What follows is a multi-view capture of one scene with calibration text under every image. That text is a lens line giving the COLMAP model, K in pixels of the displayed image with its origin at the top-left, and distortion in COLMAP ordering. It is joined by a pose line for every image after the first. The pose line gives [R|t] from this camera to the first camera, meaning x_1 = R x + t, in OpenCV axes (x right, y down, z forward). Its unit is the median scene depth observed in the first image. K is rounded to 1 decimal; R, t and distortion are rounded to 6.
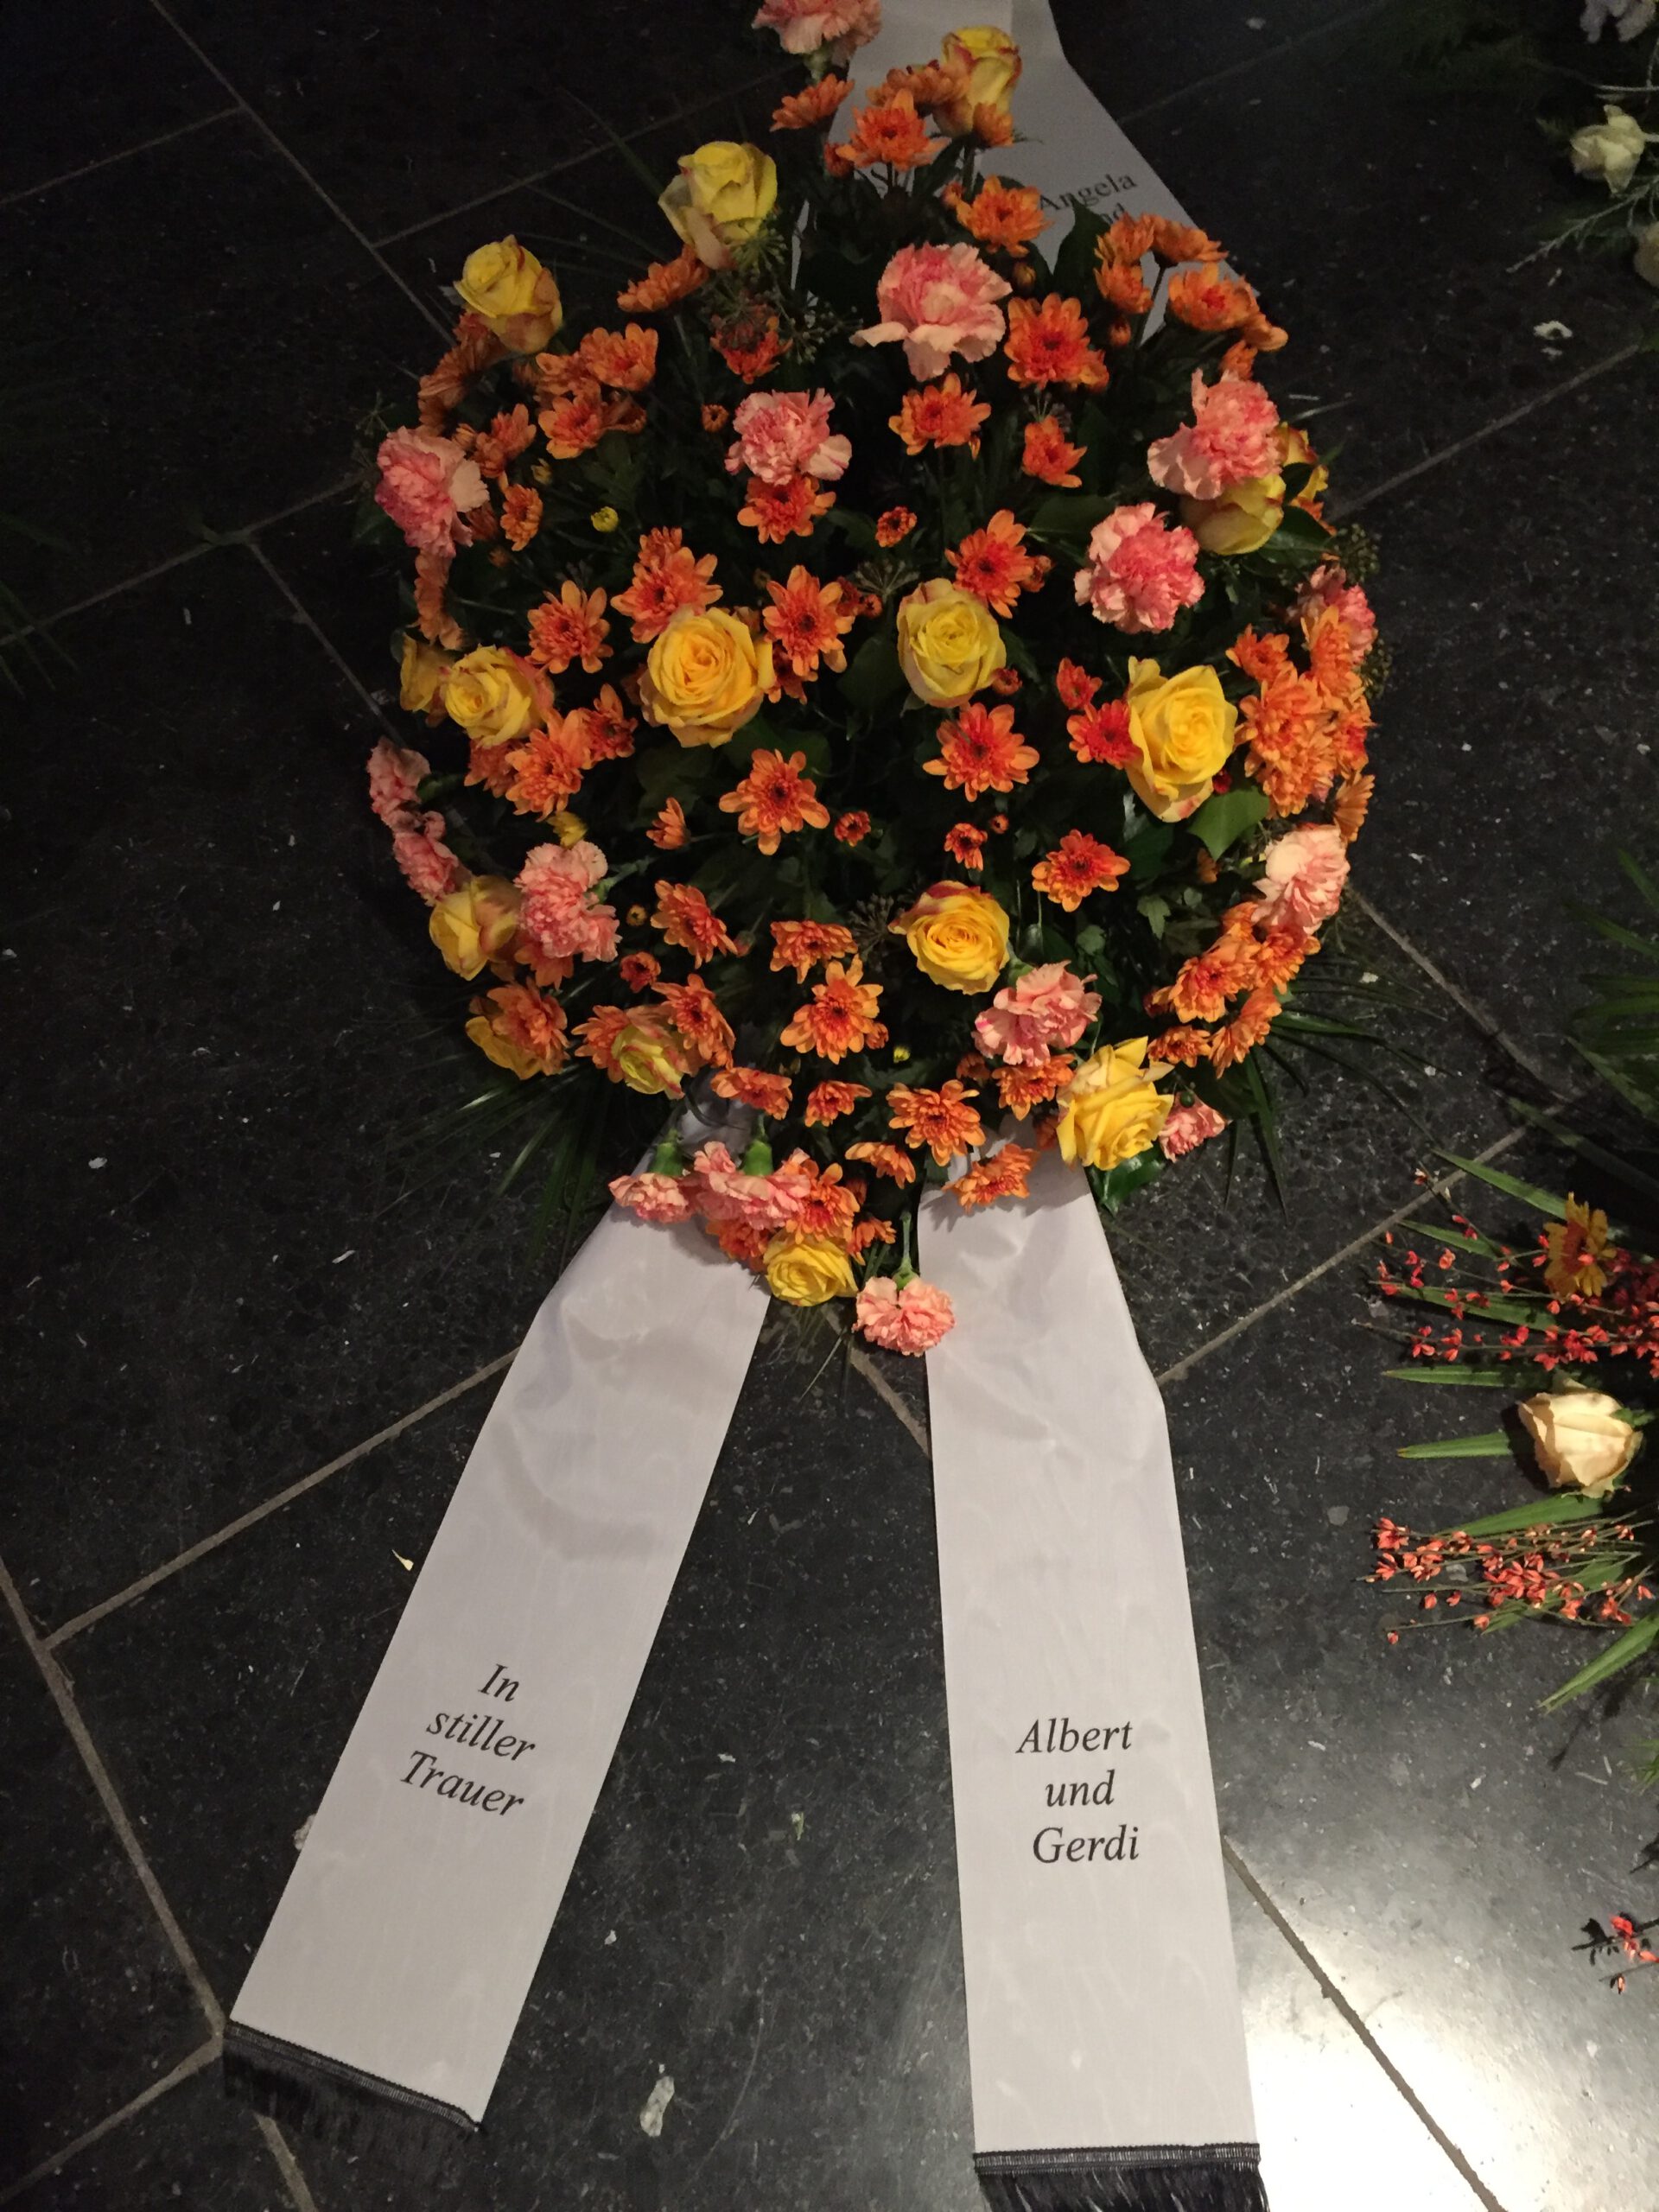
lens RADIAL K [[1928.1, 0, 829.5], [0, 1928.1, 1106.0], [0, 0, 1]] dist [0.100537, -0.159223]
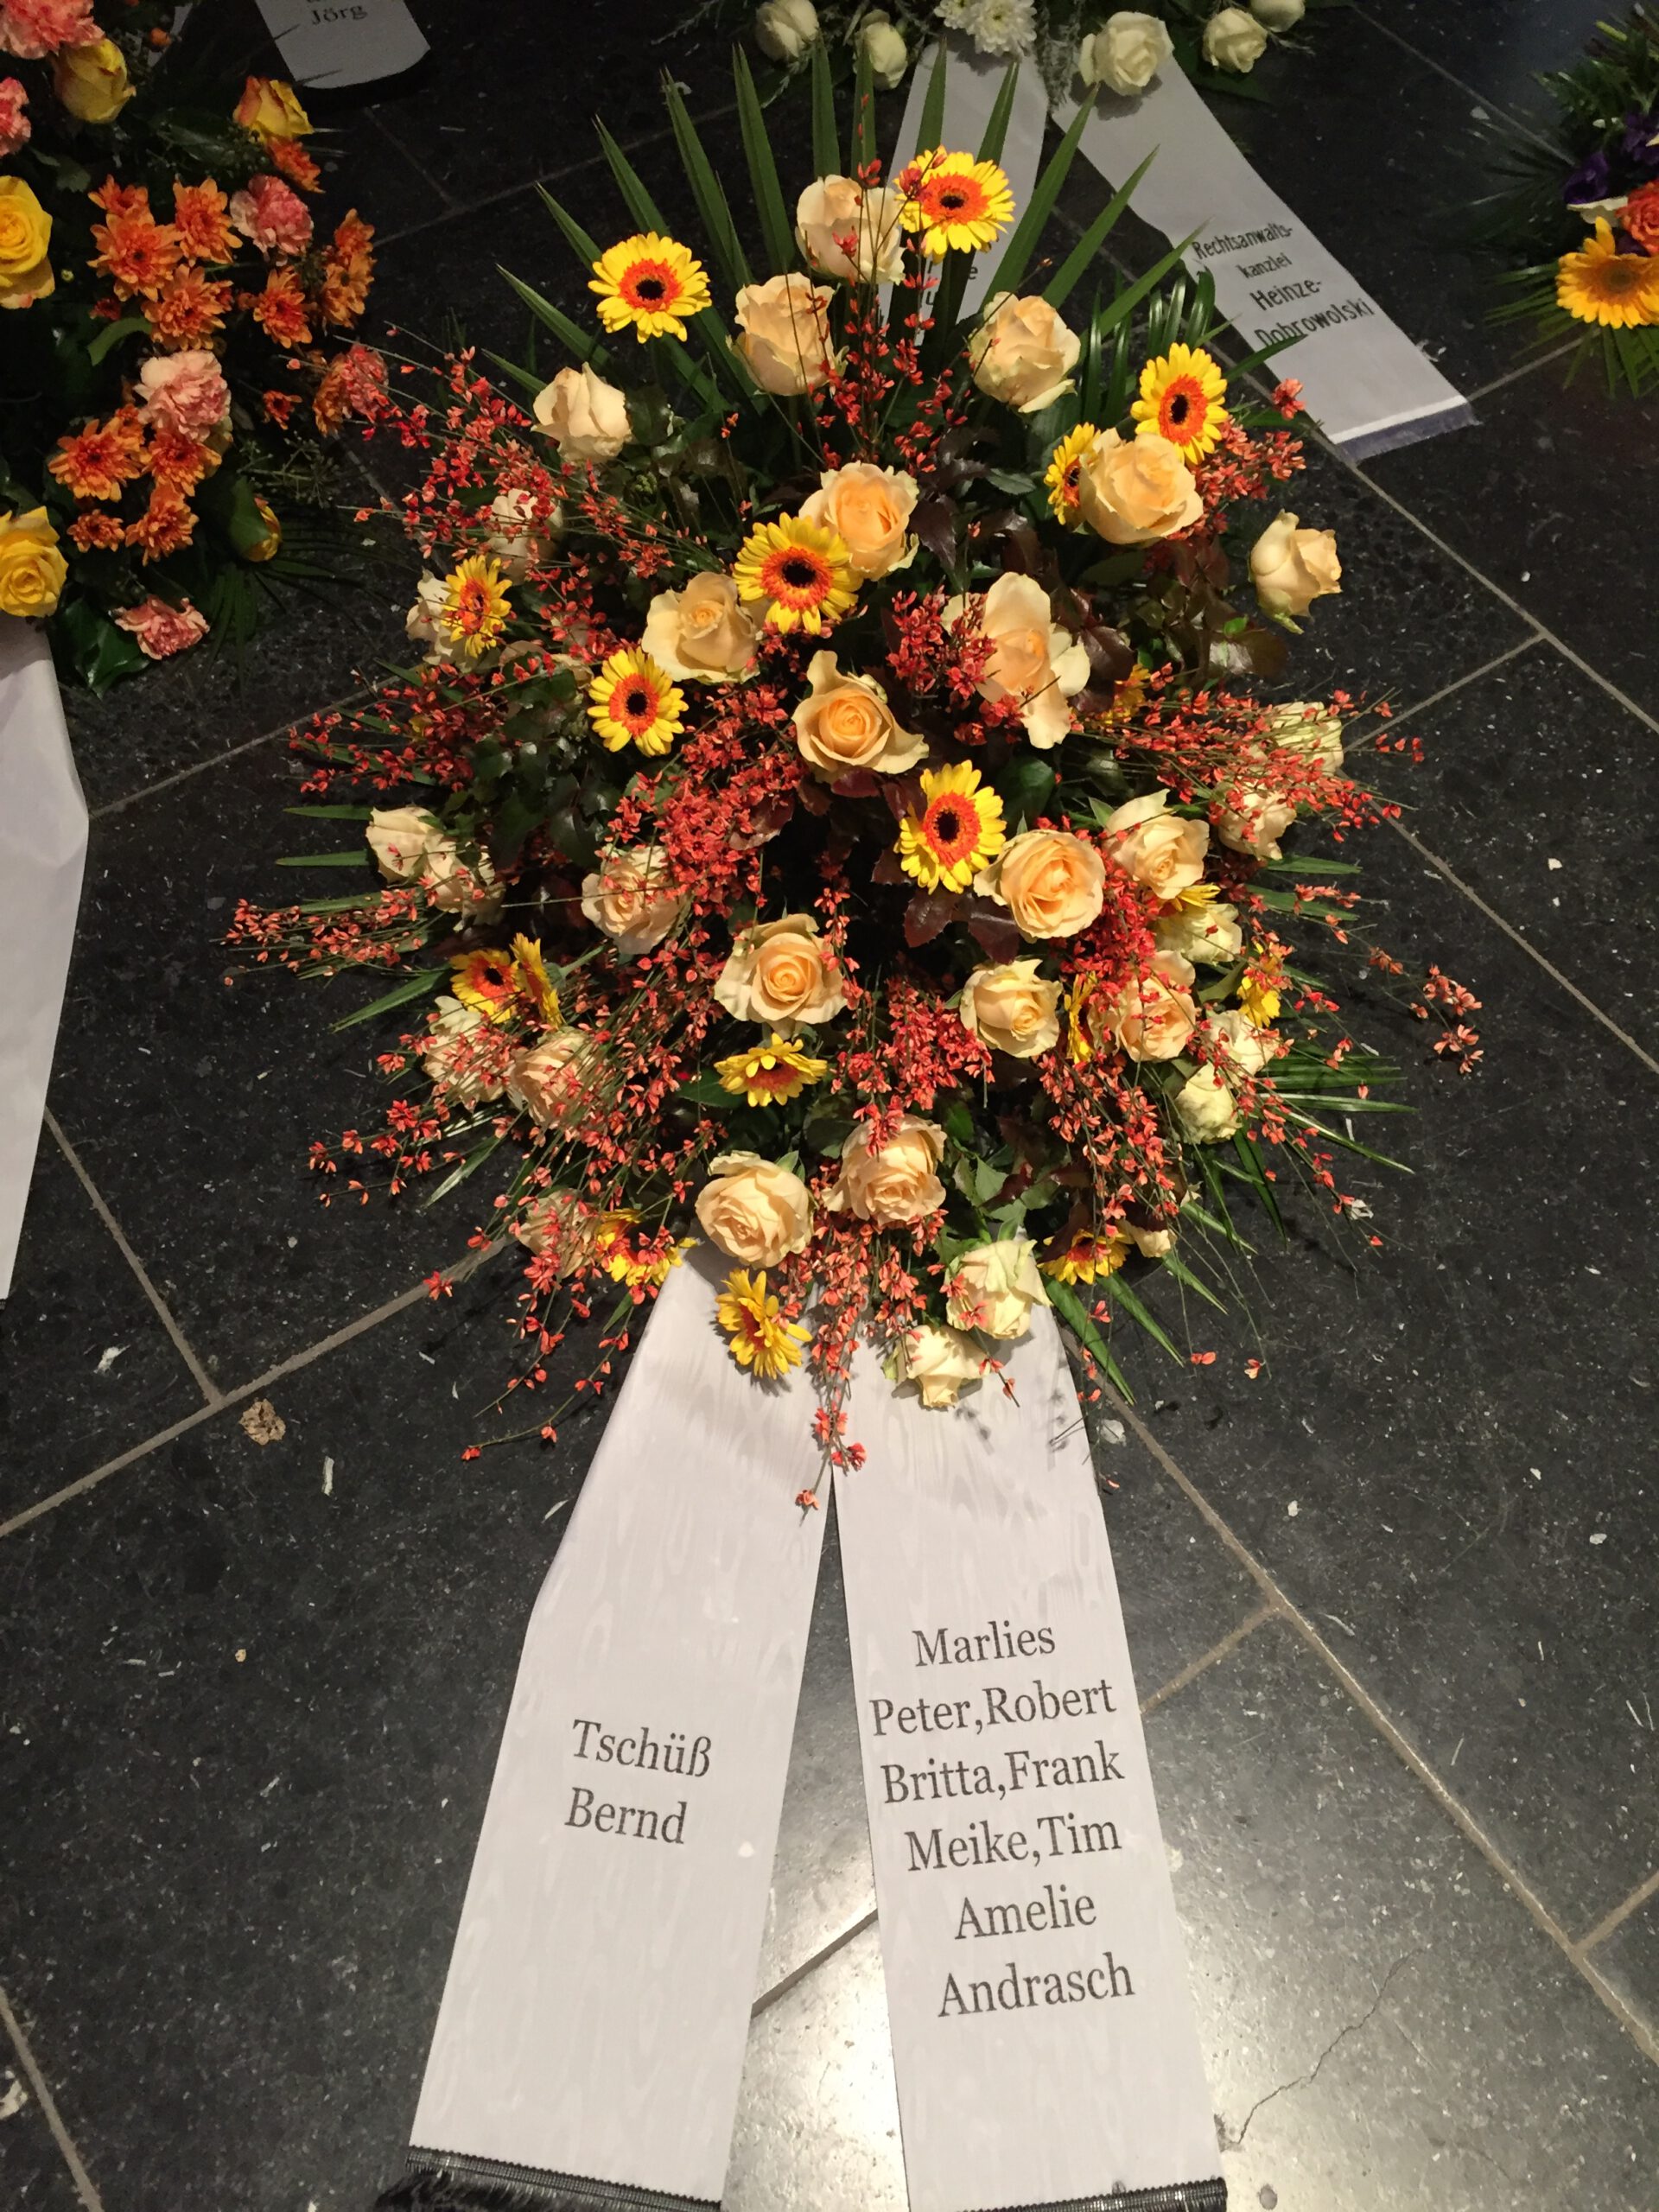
lens RADIAL K [[1928.1, 0, 829.5], [0, 1928.1, 1106.0], [0, 0, 1]] dist [0.100537, -0.159223]
pose [[0.999268, 0.013624, 0.035736, 0.585346], [-0.012787, 0.999641, -0.023550, 0.348289], [-0.036044, 0.023076, 0.999084, -0.257162]]
